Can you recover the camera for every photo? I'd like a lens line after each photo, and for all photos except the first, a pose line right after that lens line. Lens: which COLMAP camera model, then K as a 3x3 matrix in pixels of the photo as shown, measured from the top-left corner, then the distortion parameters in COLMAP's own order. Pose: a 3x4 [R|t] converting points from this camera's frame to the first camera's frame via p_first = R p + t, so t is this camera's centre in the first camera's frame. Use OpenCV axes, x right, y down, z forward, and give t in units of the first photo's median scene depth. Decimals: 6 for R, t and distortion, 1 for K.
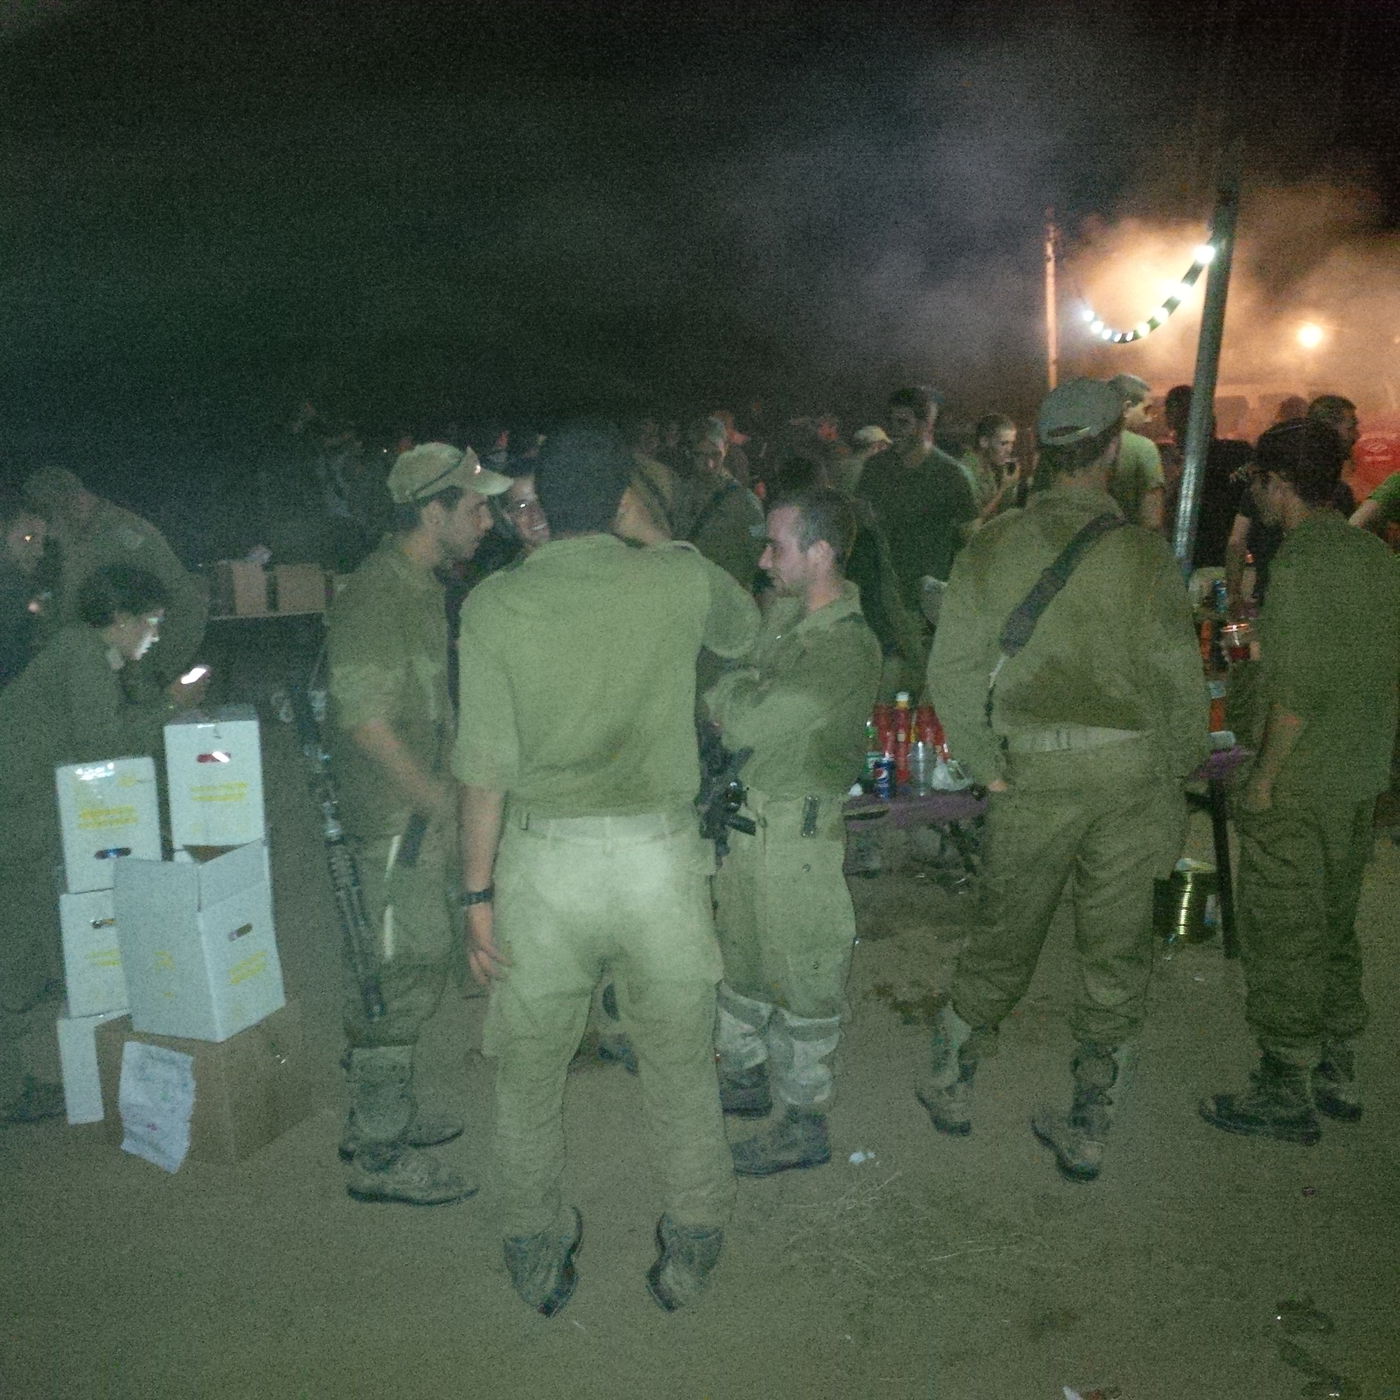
lens RADIAL K [[1692.4, 0, 700.0], [0, 1692.4, 700.0], [0, 0, 1]] dist [0.000673, -0.027789]
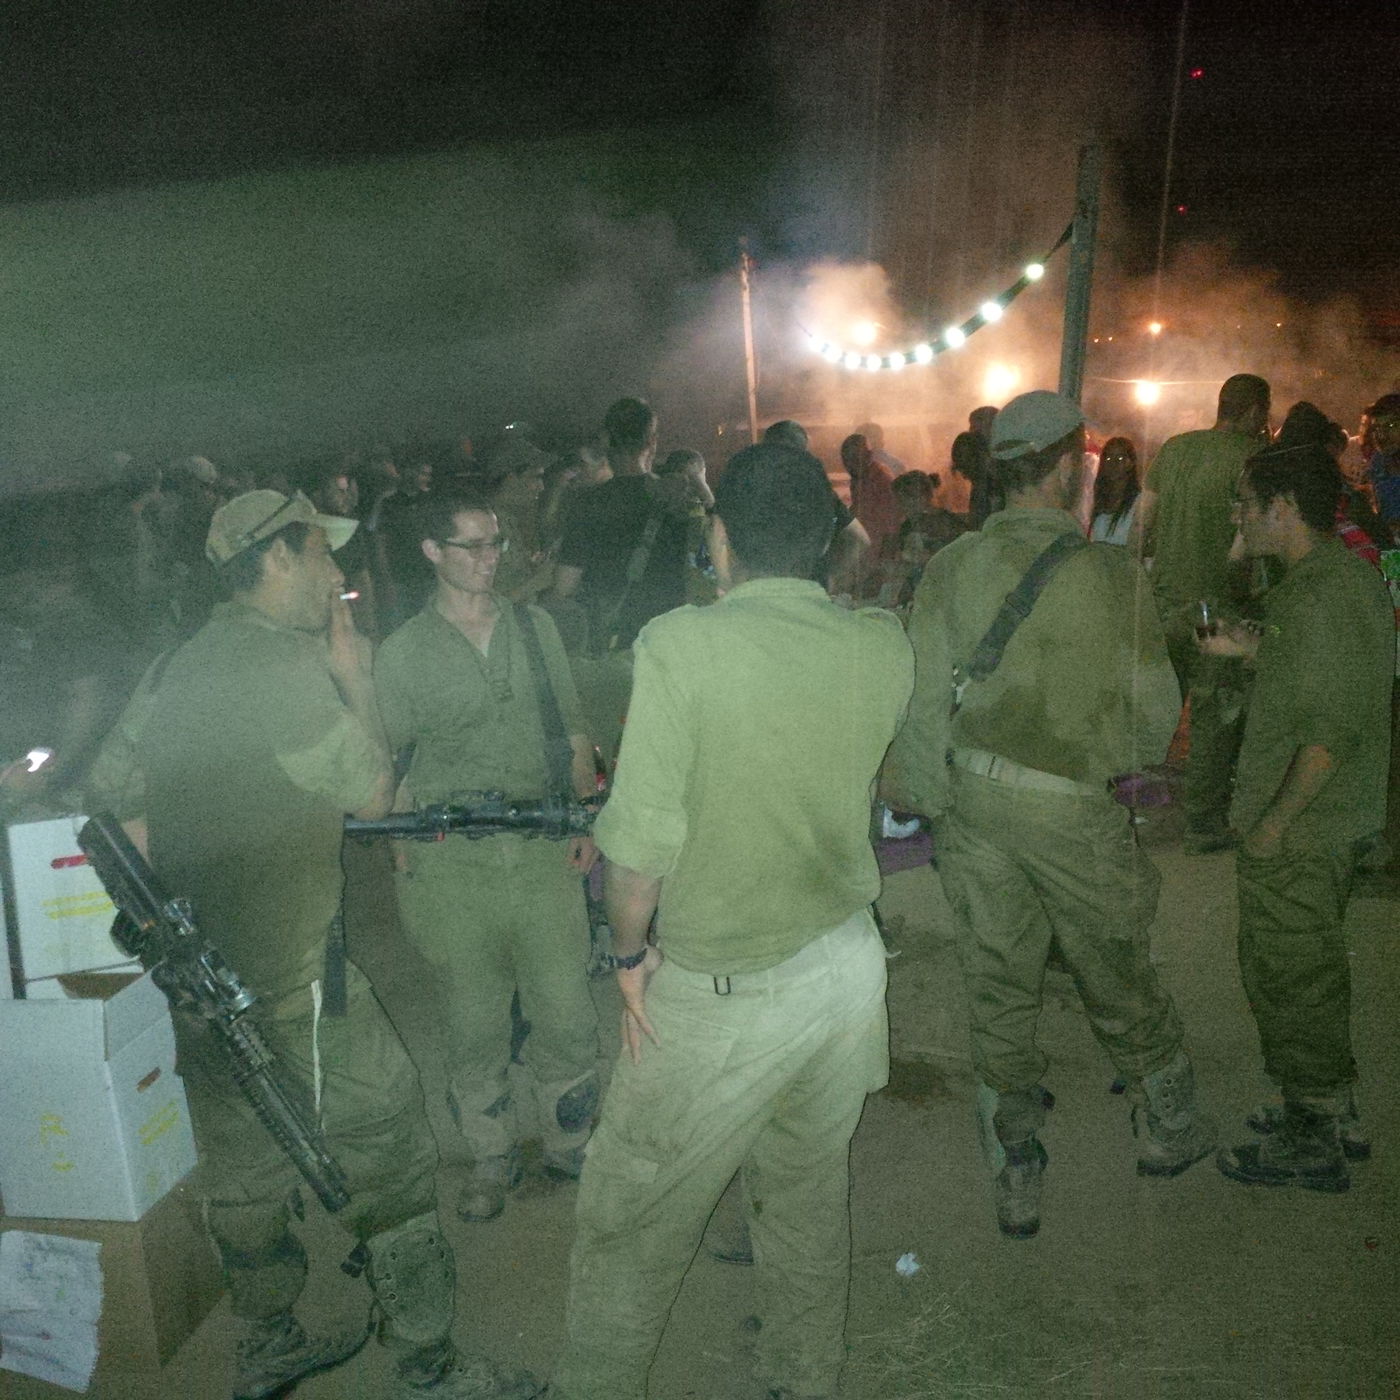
lens RADIAL K [[1692.4, 0, 700.0], [0, 1692.4, 700.0], [0, 0, 1]] dist [0.000673, -0.027789]
pose [[0.976223, -0.049831, 0.210965, -0.171552], [0.054333, 0.998401, -0.015593, -0.016032], [-0.209851, 0.026685, 0.977369, 0.149129]]
